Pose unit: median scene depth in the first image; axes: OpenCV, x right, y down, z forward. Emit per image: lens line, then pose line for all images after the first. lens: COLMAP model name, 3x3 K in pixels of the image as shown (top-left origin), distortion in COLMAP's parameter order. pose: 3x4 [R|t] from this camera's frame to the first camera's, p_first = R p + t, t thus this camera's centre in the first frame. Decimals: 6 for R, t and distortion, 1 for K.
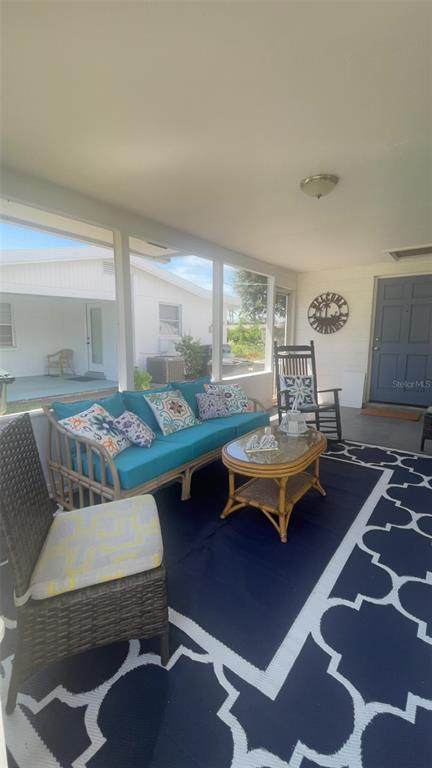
lens RADIAL K [[327.4, 0, 216.0], [0, 327.4, 384.0], [0, 0, 1]] dist [0.000528, -0.000395]
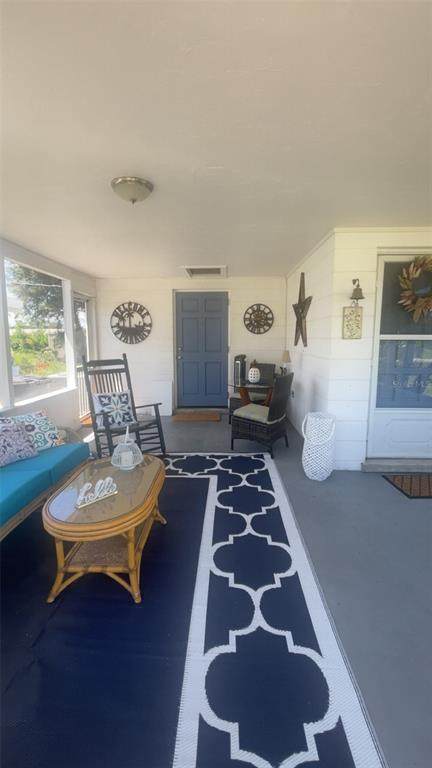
lens RADIAL K [[327.4, 0, 216.0], [0, 327.4, 384.0], [0, 0, 1]] dist [0.000528, -0.000395]
pose [[0.818038, -0.082644, 0.569195, -0.036002], [0.090253, 0.995808, 0.014875, -0.041614], [-0.568039, 0.039203, 0.822068, 0.096642]]
